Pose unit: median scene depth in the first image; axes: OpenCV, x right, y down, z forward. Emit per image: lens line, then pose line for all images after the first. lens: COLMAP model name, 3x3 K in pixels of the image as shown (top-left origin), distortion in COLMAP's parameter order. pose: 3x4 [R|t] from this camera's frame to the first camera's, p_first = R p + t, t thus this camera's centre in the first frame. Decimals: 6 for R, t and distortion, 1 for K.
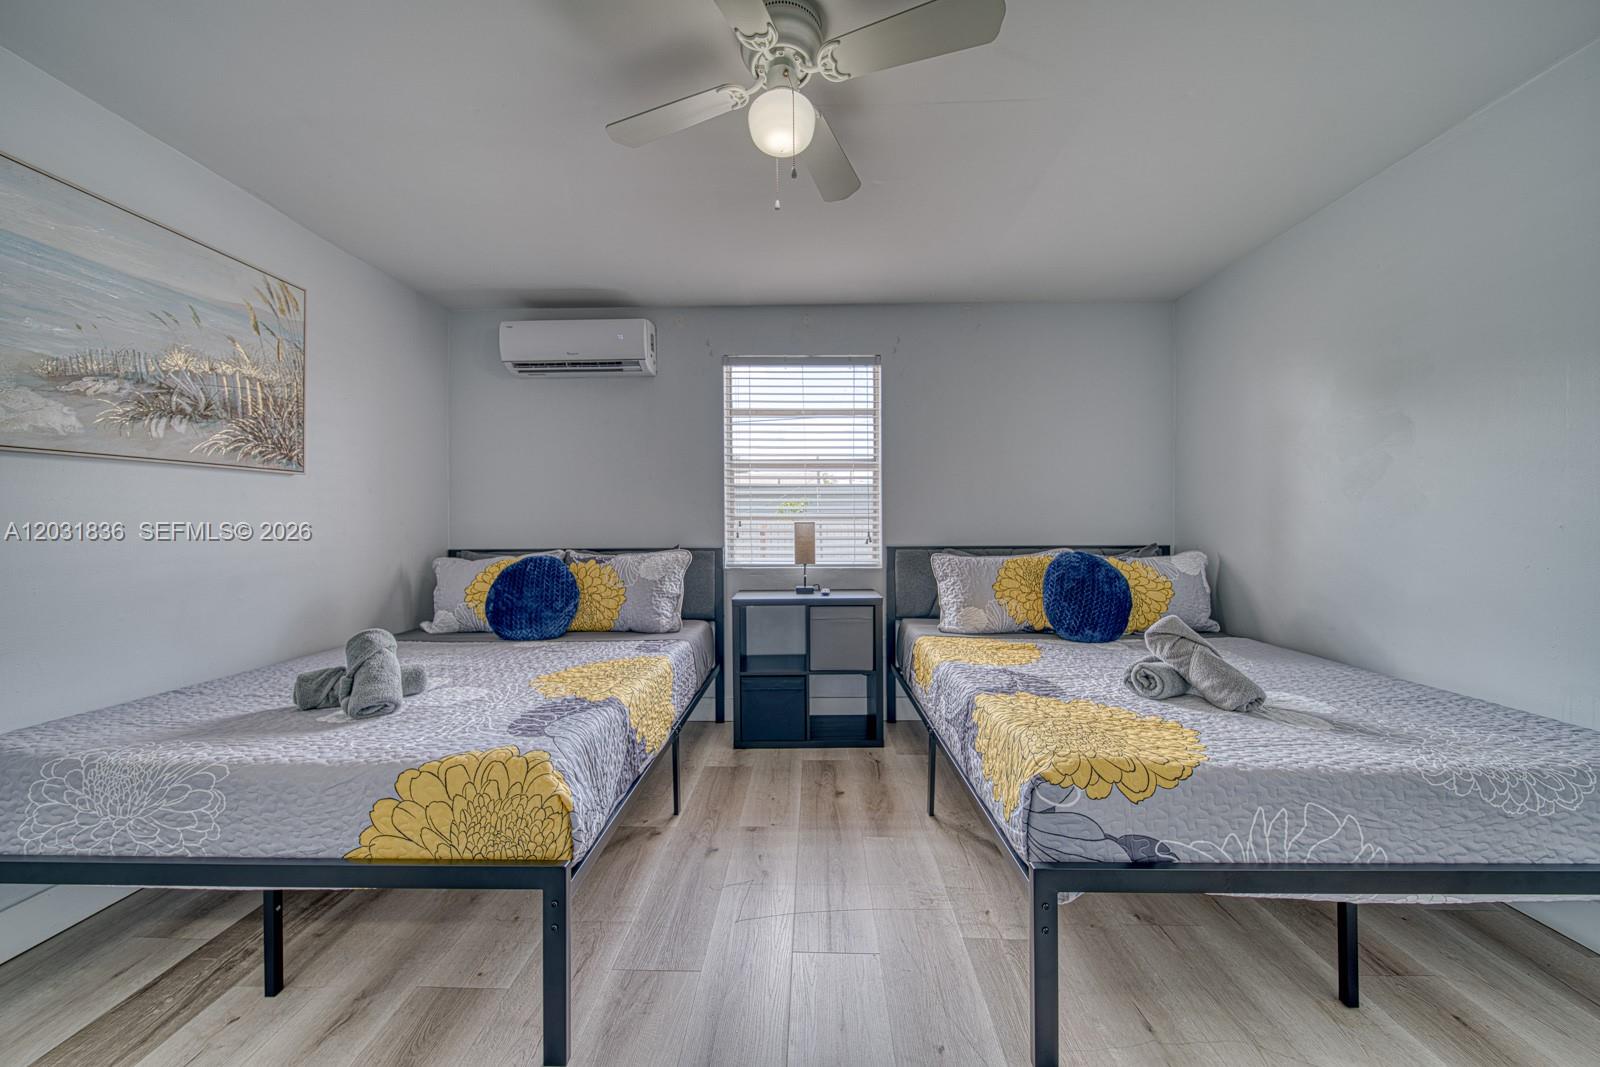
lens RADIAL K [[573.9, 0, 797.6], [0, 573.9, 529.5], [0, 0, 1]] dist [-0.002732, -0.000419]
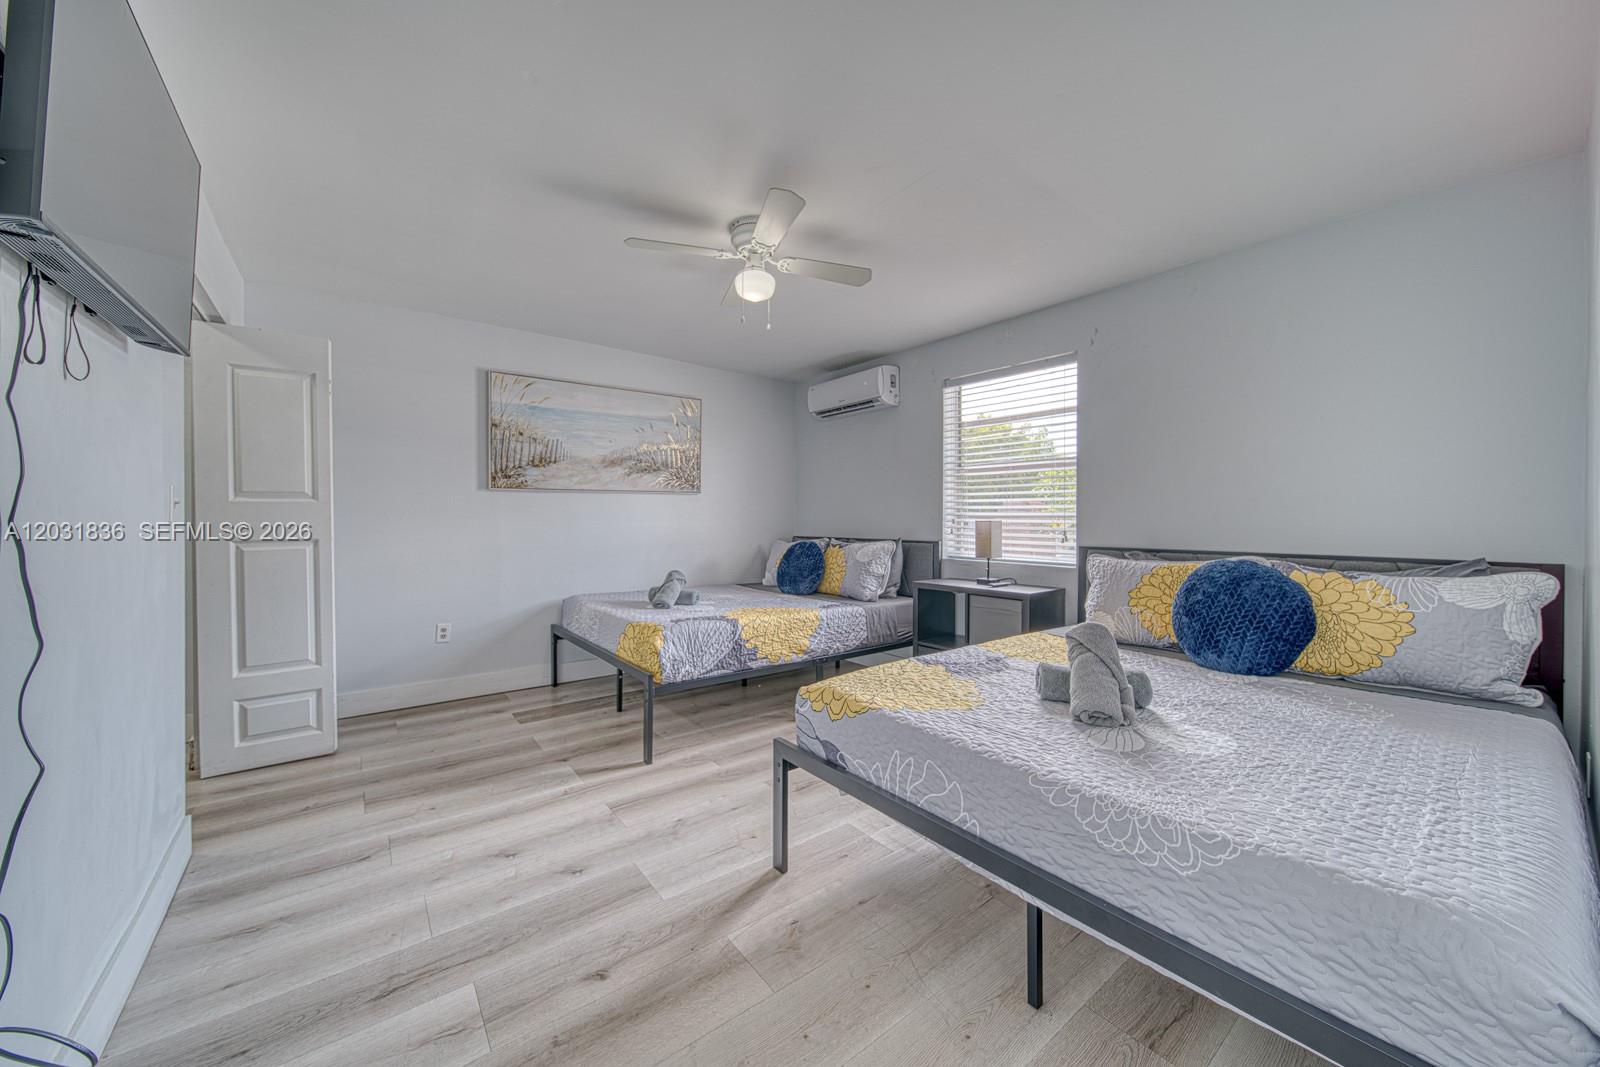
lens RADIAL K [[573.9, 0, 797.6], [0, 573.9, 529.5], [0, 0, 1]] dist [-0.002732, -0.000419]
pose [[0.632755, 0.020111, -0.774091, 0.709308], [-0.015458, 0.999792, 0.013339, -0.005119], [0.774198, 0.003525, 0.632934, 0.015934]]
